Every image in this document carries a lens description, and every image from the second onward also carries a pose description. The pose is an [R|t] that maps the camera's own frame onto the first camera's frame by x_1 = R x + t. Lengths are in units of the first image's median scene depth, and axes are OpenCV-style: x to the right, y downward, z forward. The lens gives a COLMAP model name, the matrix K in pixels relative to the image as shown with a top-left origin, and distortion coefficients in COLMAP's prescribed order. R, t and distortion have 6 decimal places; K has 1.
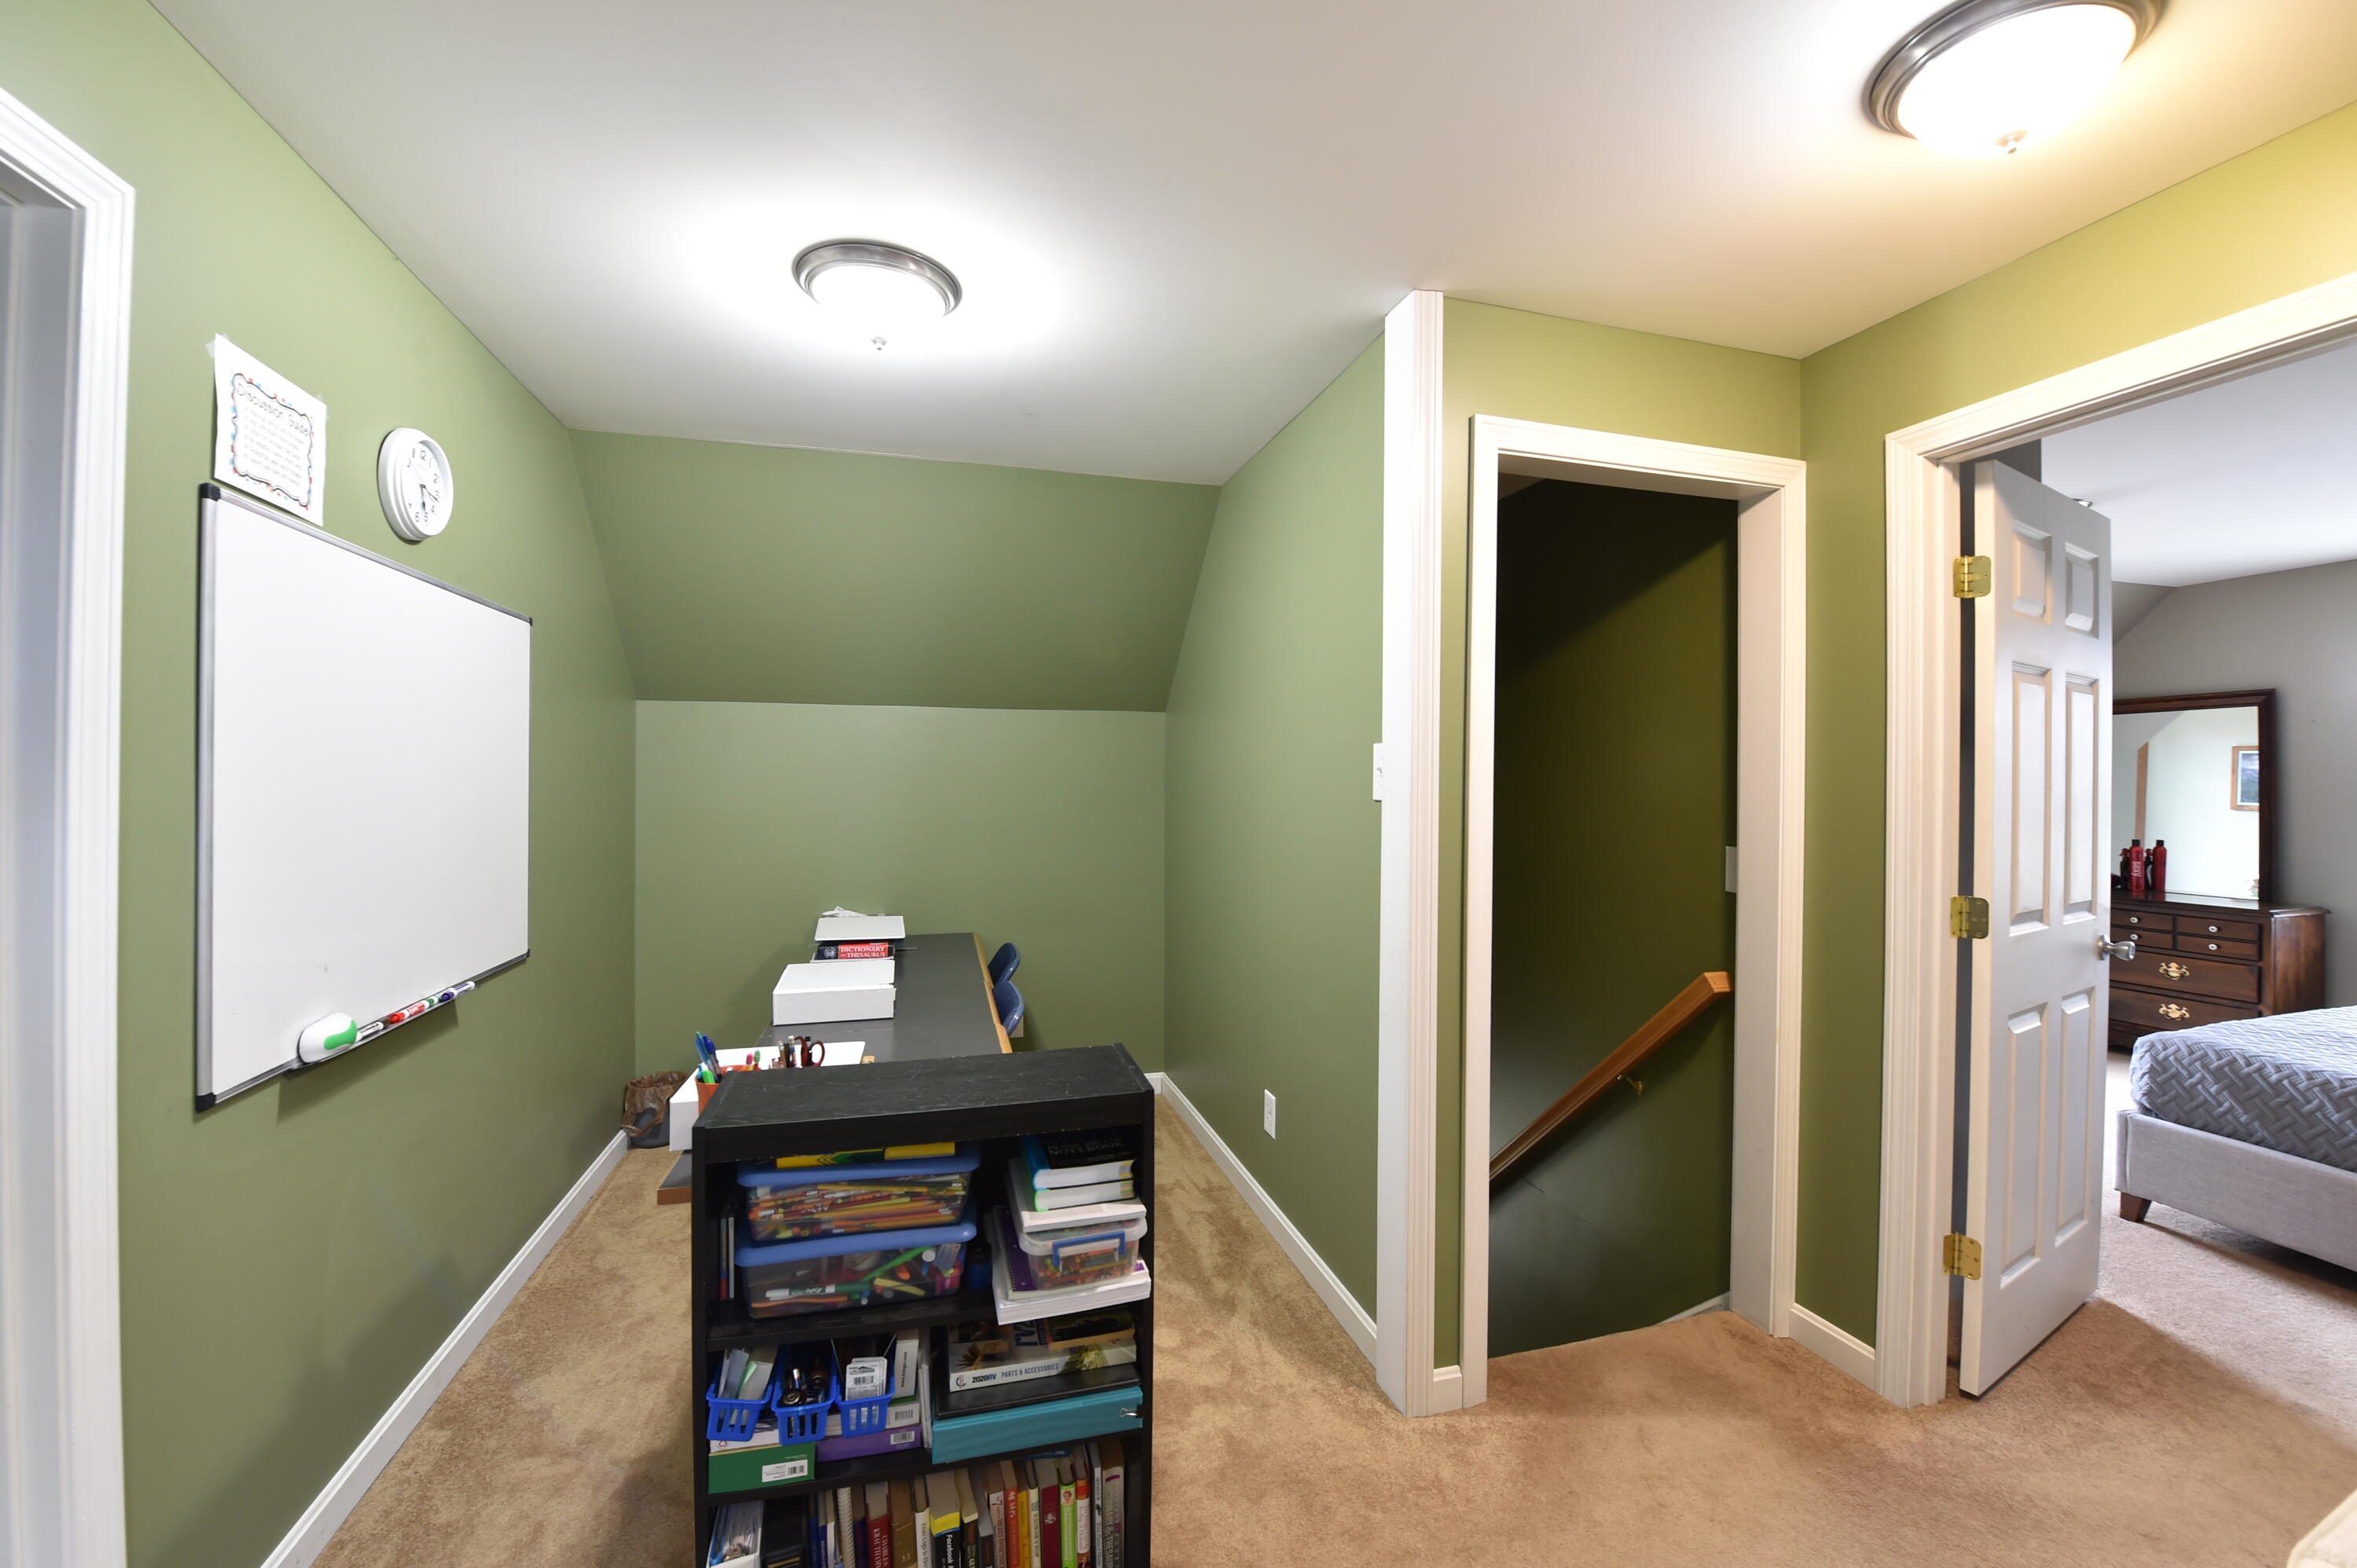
lens RADIAL K [[941.5, 0, 1178.5], [0, 941.5, 784.0], [0, 0, 1]] dist [-0.001029, -0.000098]
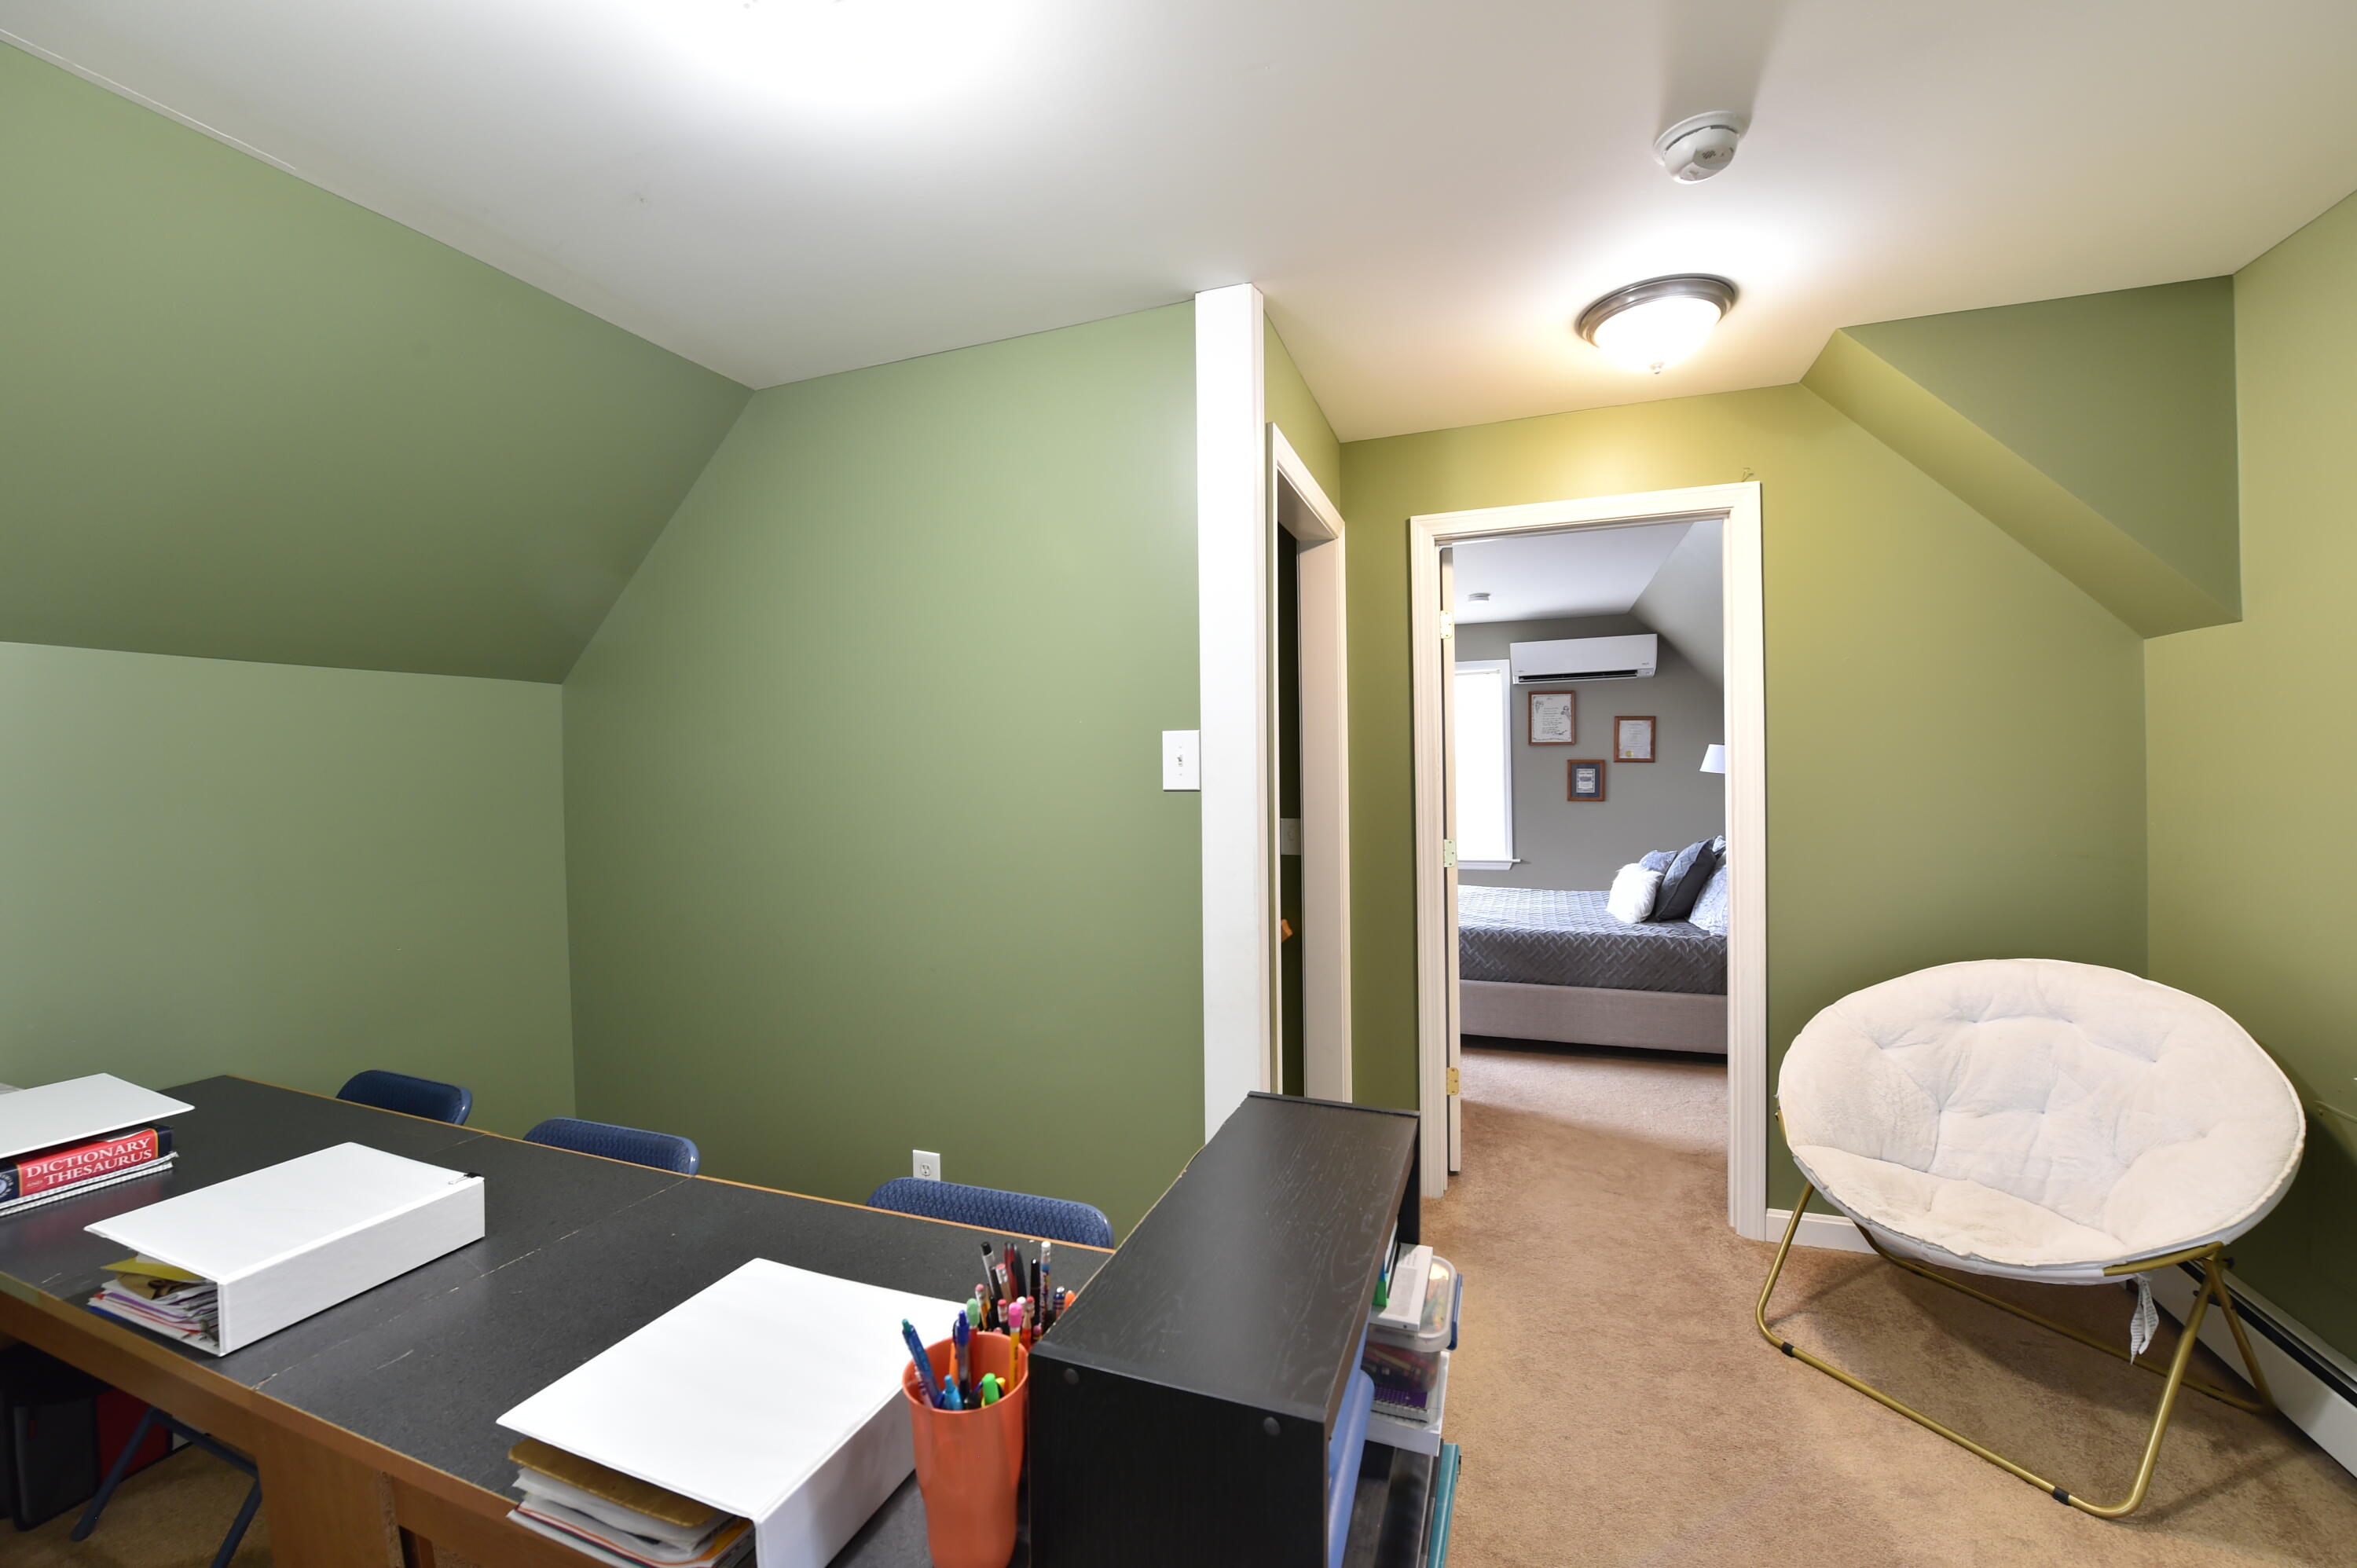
lens RADIAL K [[941.5, 0, 1178.5], [0, 941.5, 784.0], [0, 0, 1]] dist [-0.001029, -0.000098]
pose [[0.606281, -0.032752, 0.794576, -0.586182], [0.030400, 0.999376, 0.017997, -0.007581], [-0.794669, 0.013244, 0.606898, 0.429133]]
